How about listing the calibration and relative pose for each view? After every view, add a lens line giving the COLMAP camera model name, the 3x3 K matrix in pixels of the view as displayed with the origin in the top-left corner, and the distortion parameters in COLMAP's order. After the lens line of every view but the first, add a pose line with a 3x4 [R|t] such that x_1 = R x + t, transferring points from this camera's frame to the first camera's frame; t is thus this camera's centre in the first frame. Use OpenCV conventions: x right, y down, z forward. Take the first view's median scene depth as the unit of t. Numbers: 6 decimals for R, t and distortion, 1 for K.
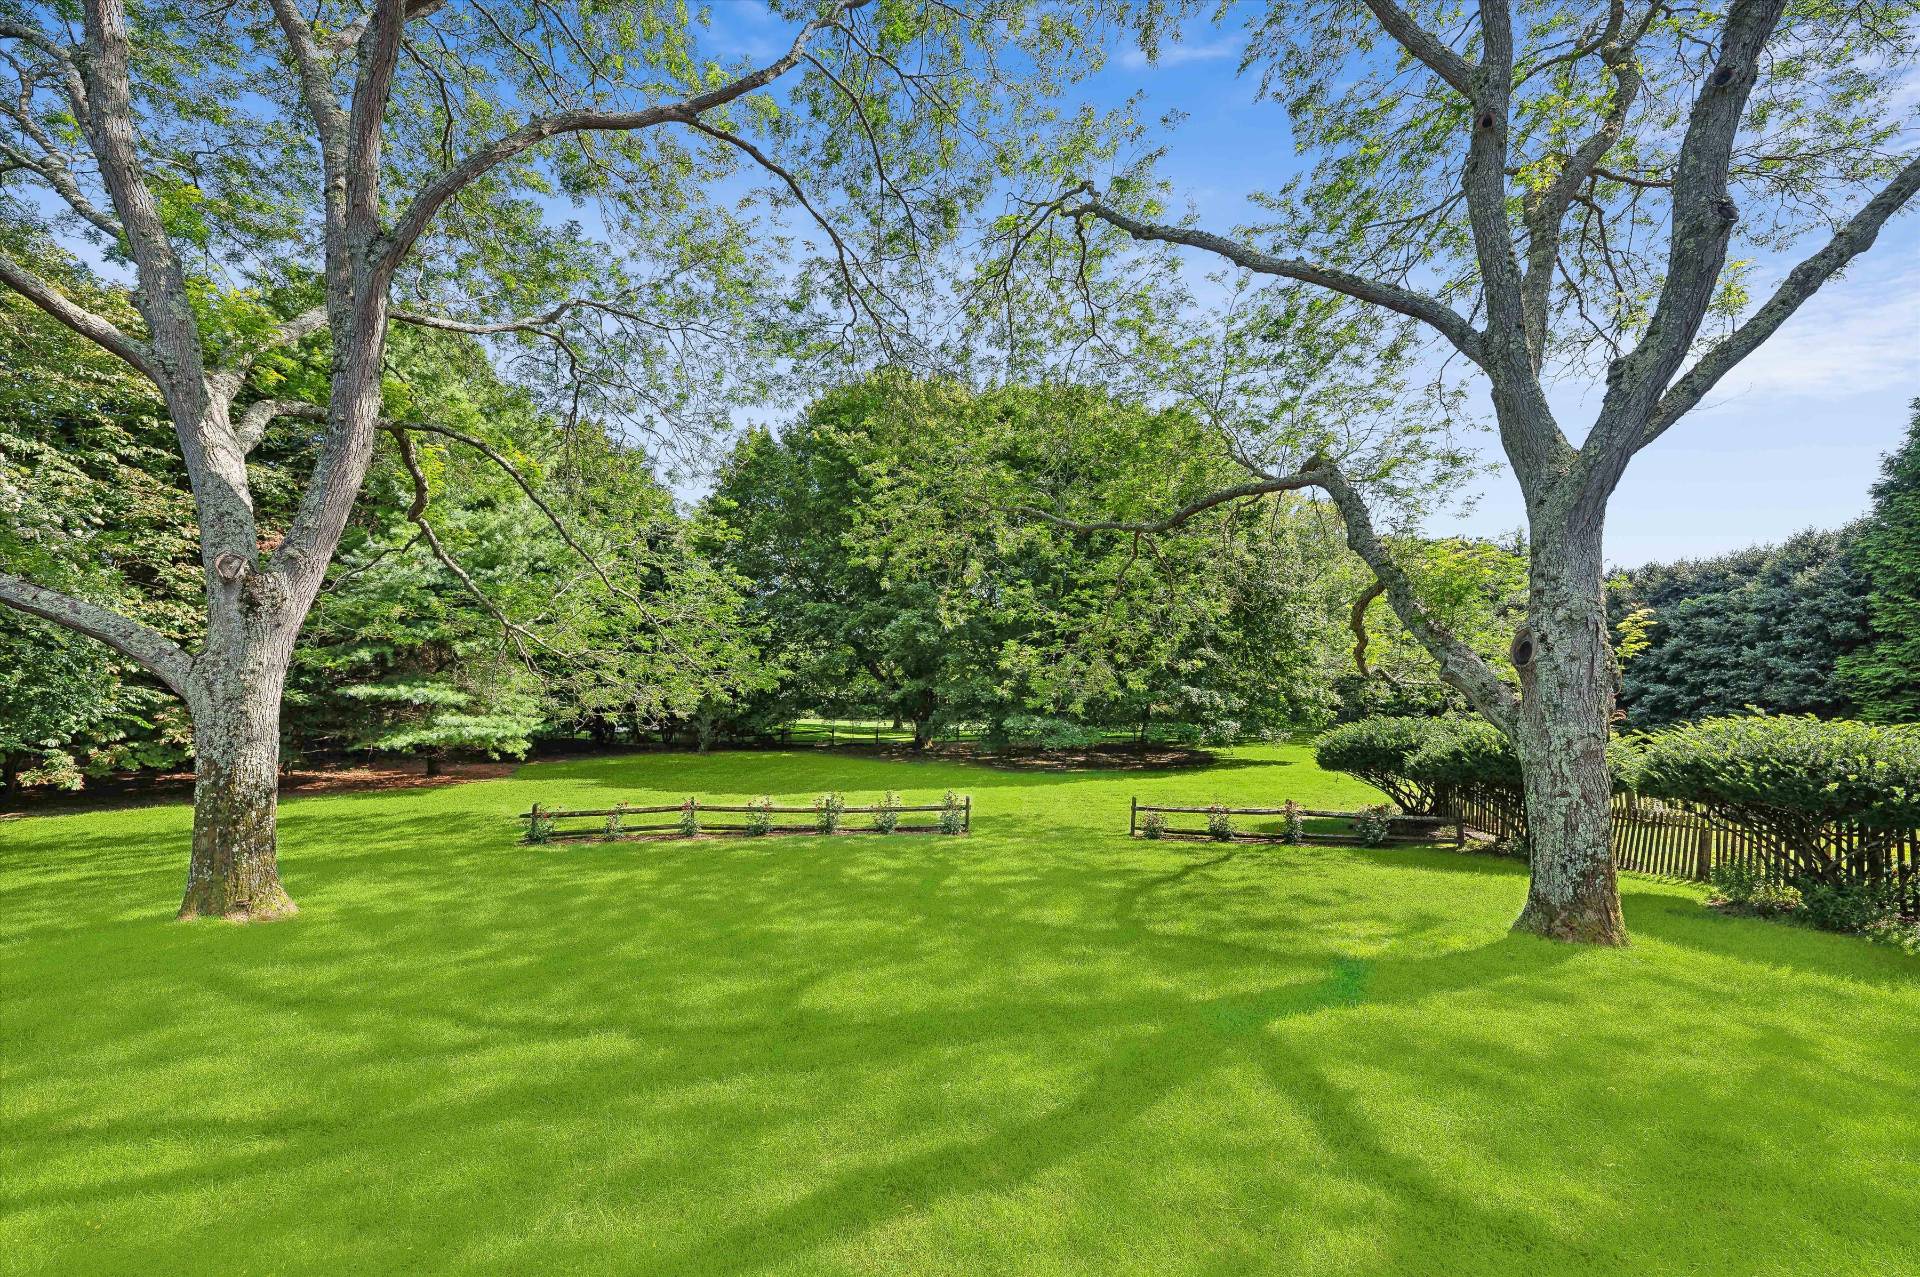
lens RADIAL K [[776.0, 0, 960.0], [0, 776.0, 638.5], [0, 0, 1]] dist [0.000368, 0.000142]
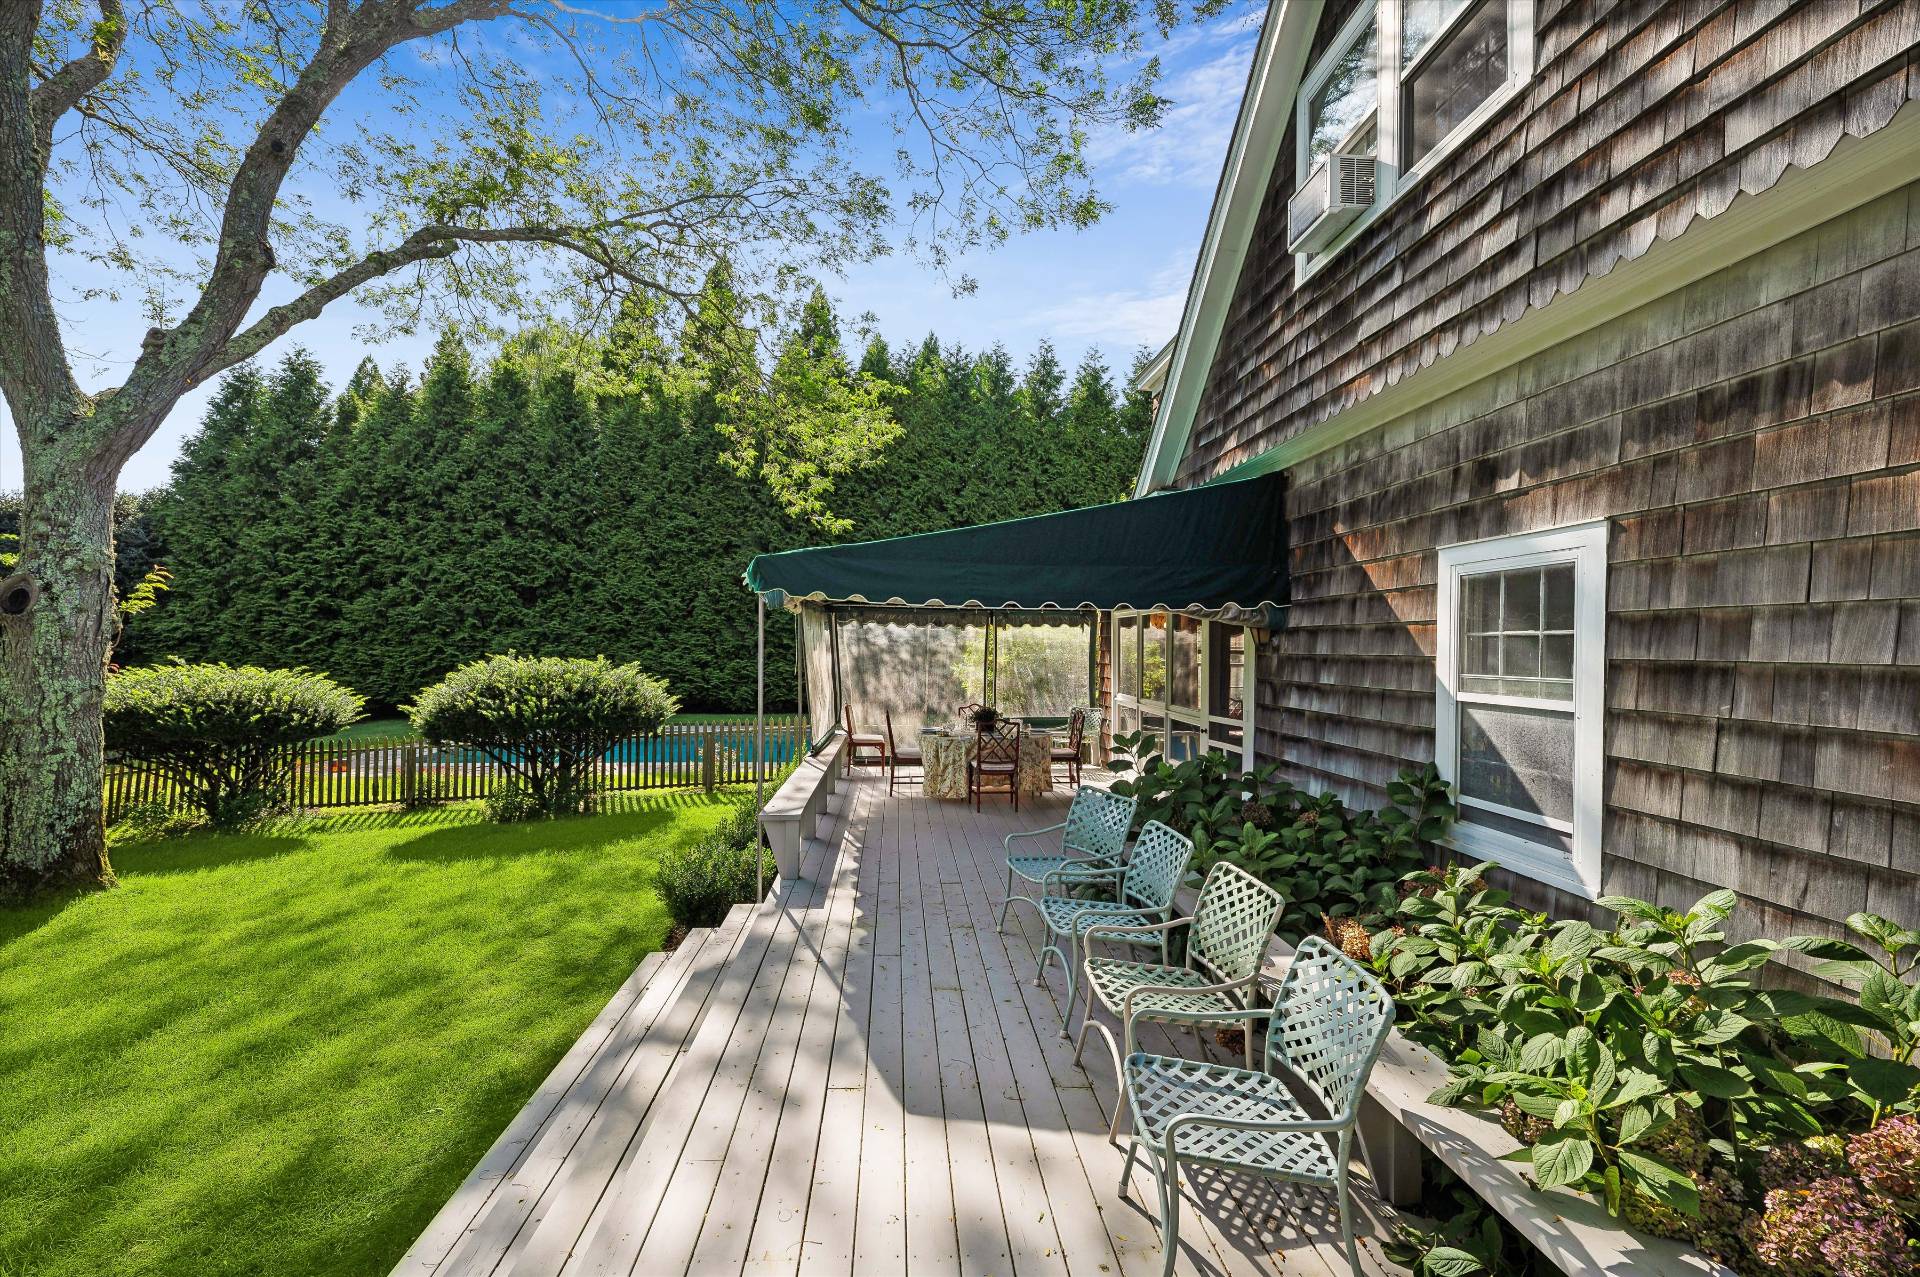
lens RADIAL K [[776.0, 0, 960.0], [0, 776.0, 638.5], [0, 0, 1]] dist [0.000368, 0.000142]
pose [[-0.145515, 0.007701, 0.989326, -0.332187], [-0.069634, 0.997410, -0.018006, 0.001626], [-0.986902, -0.071511, -0.144602, 0.046450]]
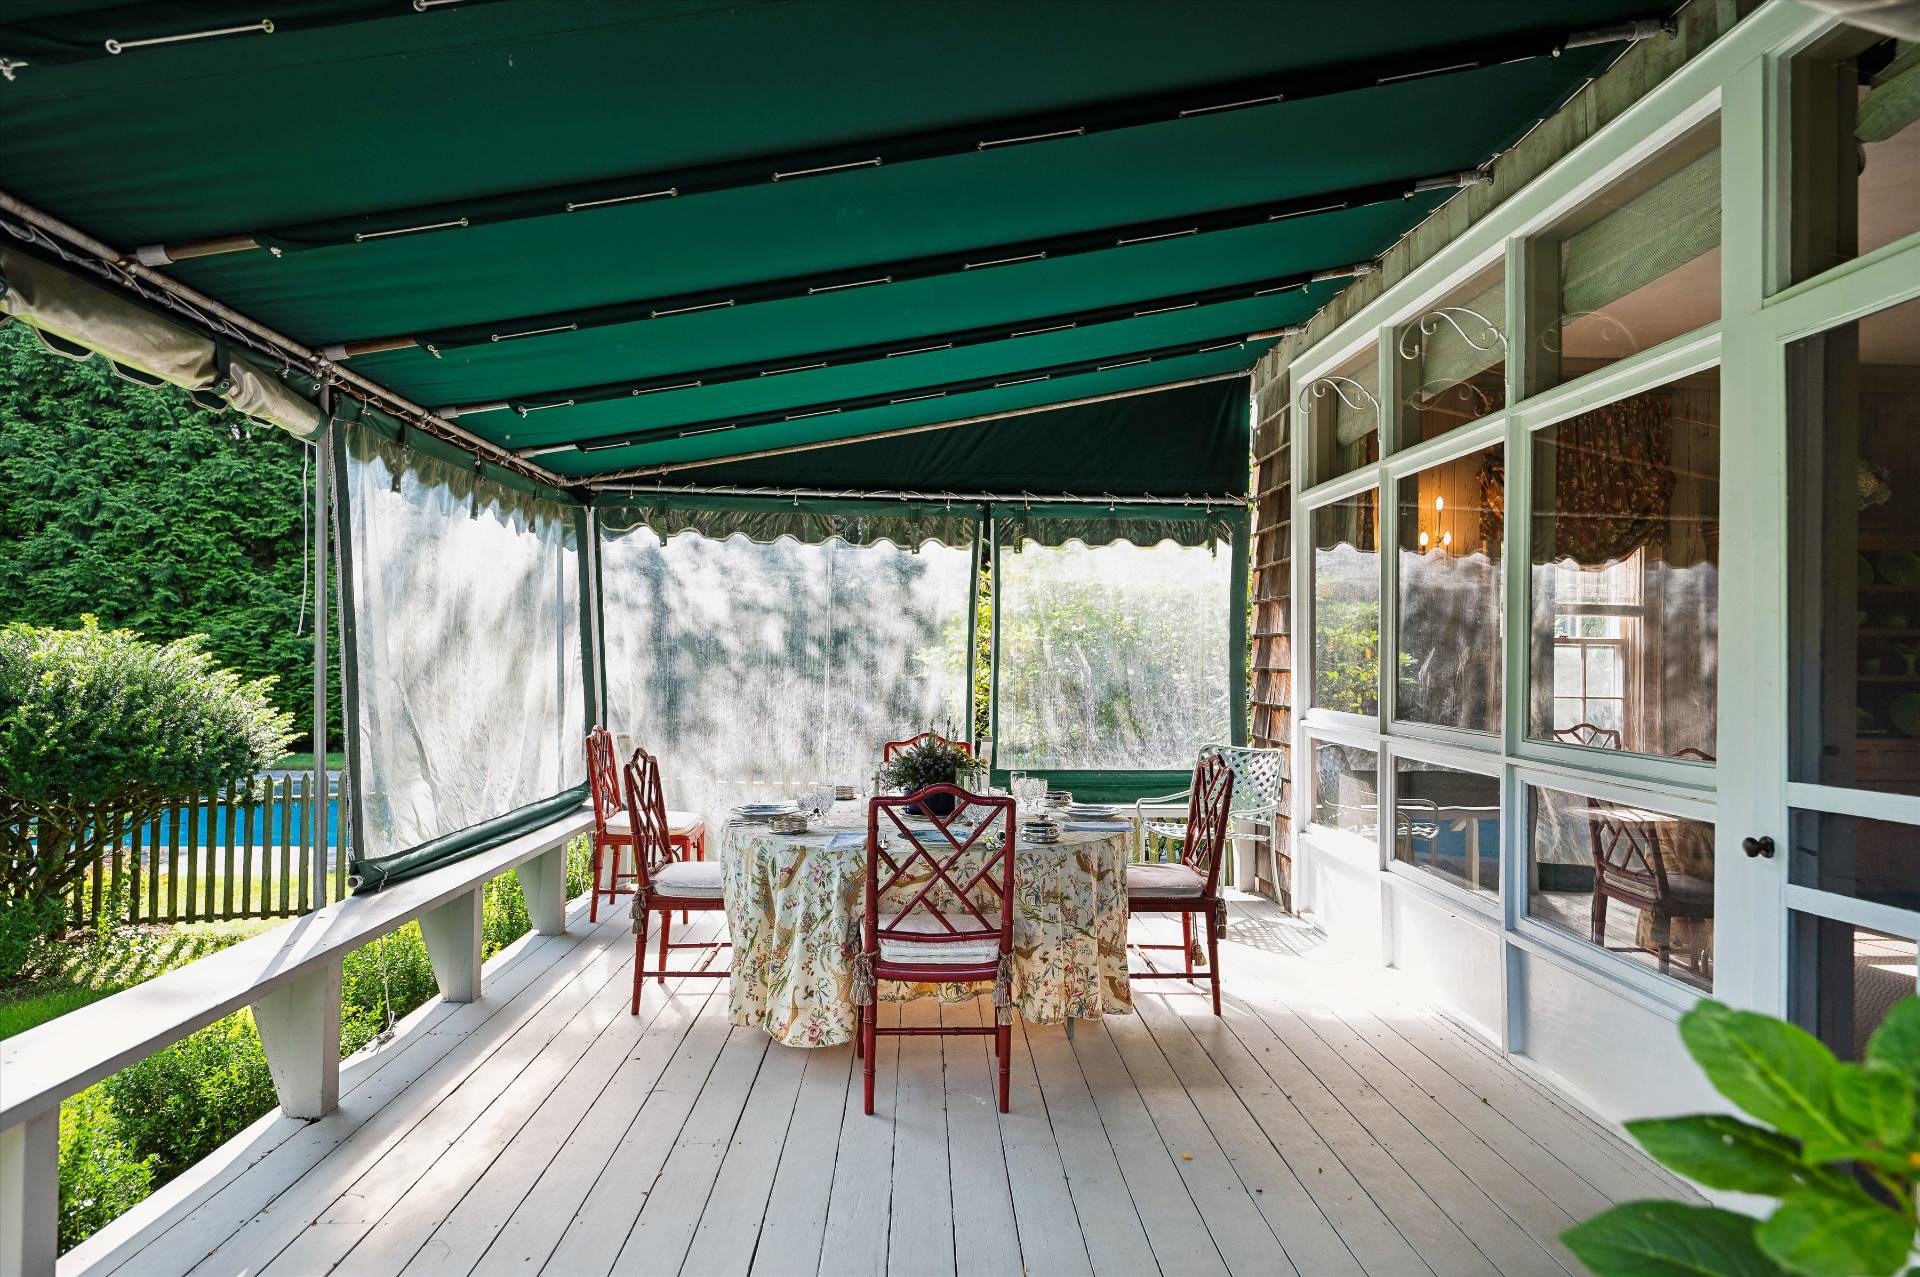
lens RADIAL K [[1099.4, 0, 960.0], [0, 1099.4, 638.5], [0, 0, 1]] dist [0.000210, 0.001109]
pose [[-0.097564, 0.014531, 0.995123, 0.259718], [-0.073193, 0.997081, -0.021735, 0.039208], [-0.992534, -0.074956, -0.096215, -0.122472]]
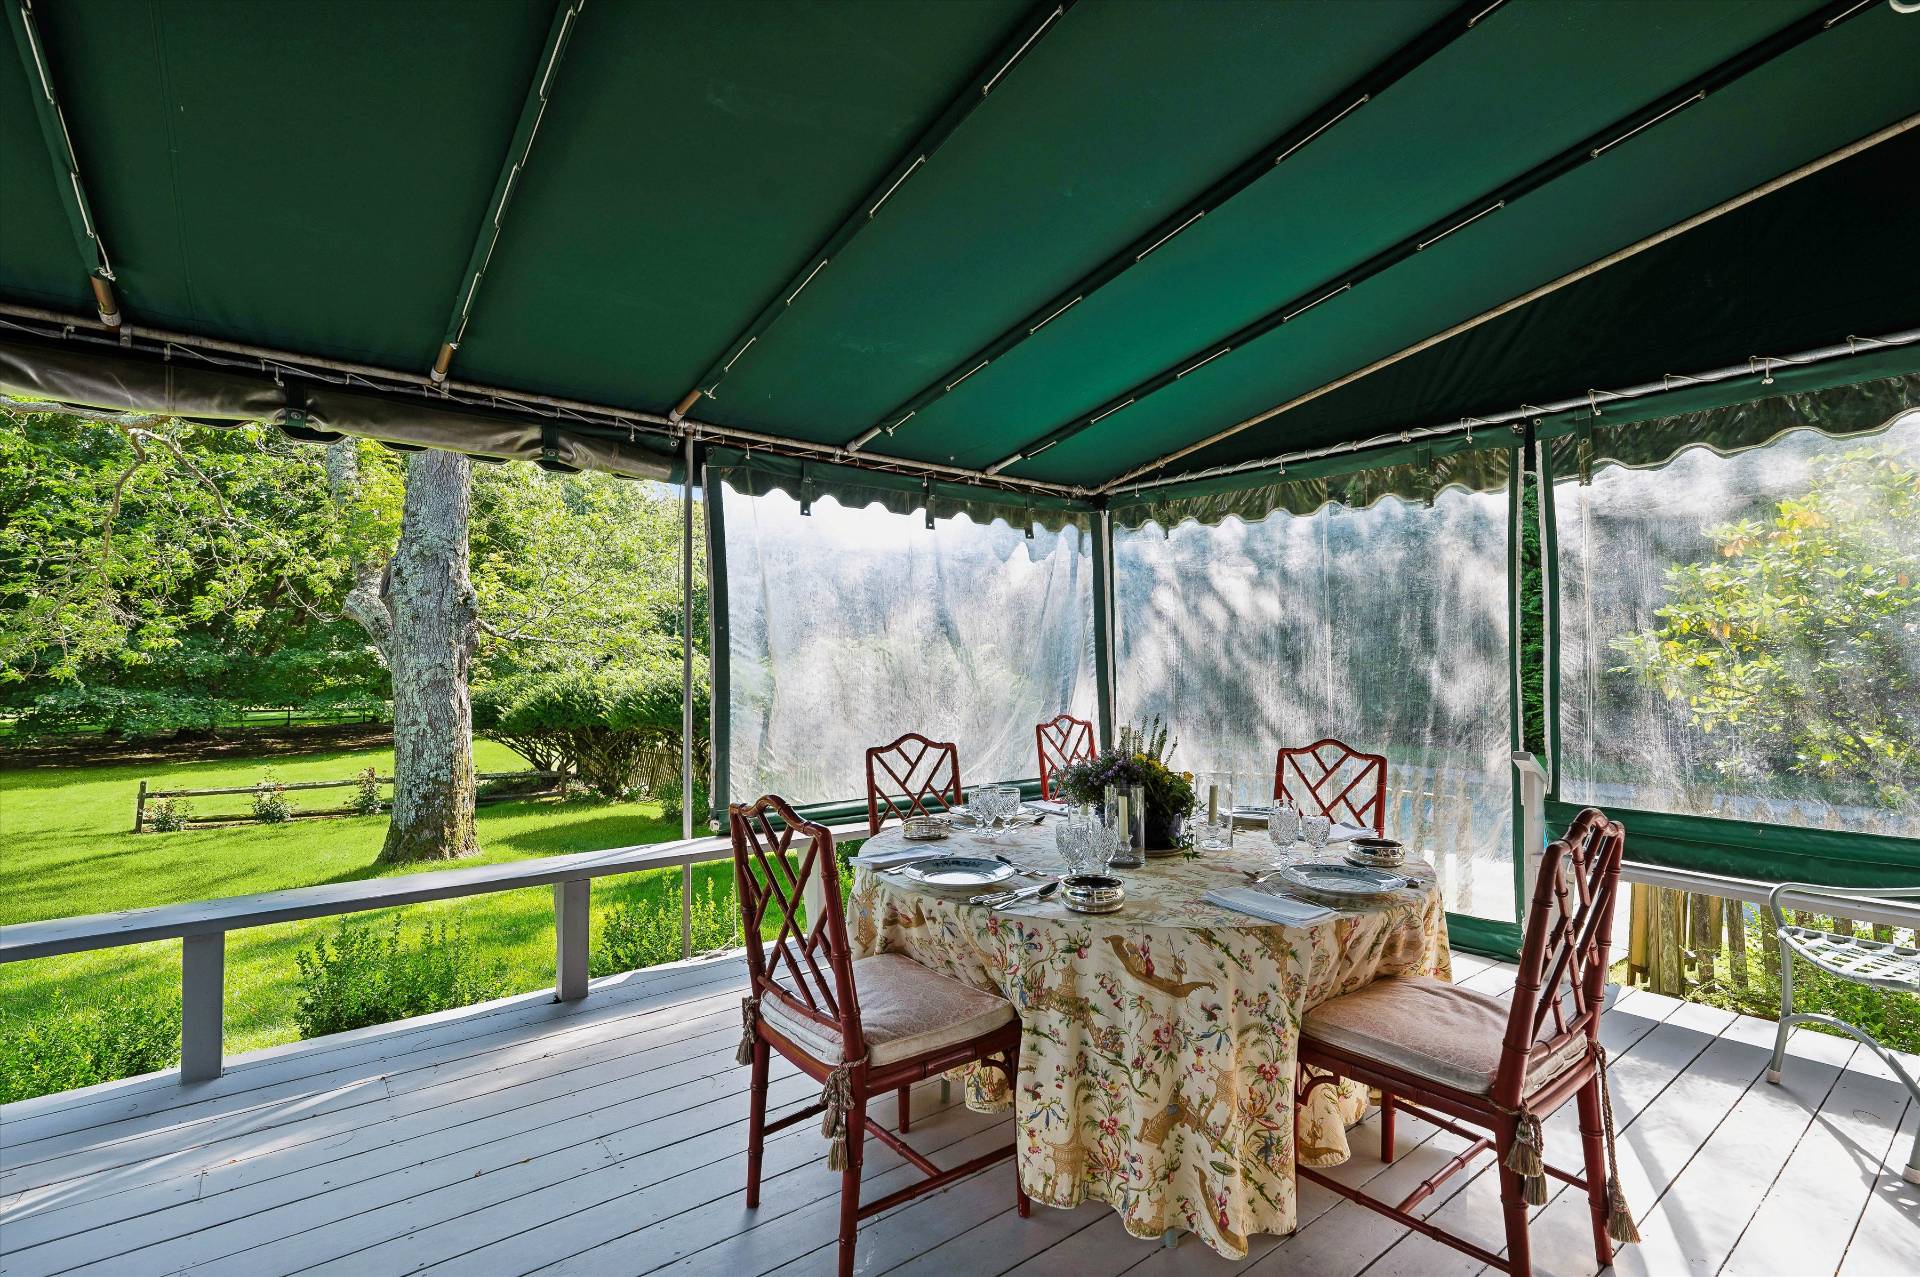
lens RADIAL K [[884.4, 0, 960.0], [0, 884.4, 638.5], [0, 0, 1]] dist [-0.000933, -0.000222]
pose [[0.751530, 0.015687, 0.659512, 0.540129], [-0.038291, 0.999069, 0.019869, 0.035712], [-0.658586, -0.040186, 0.751431, -0.367015]]
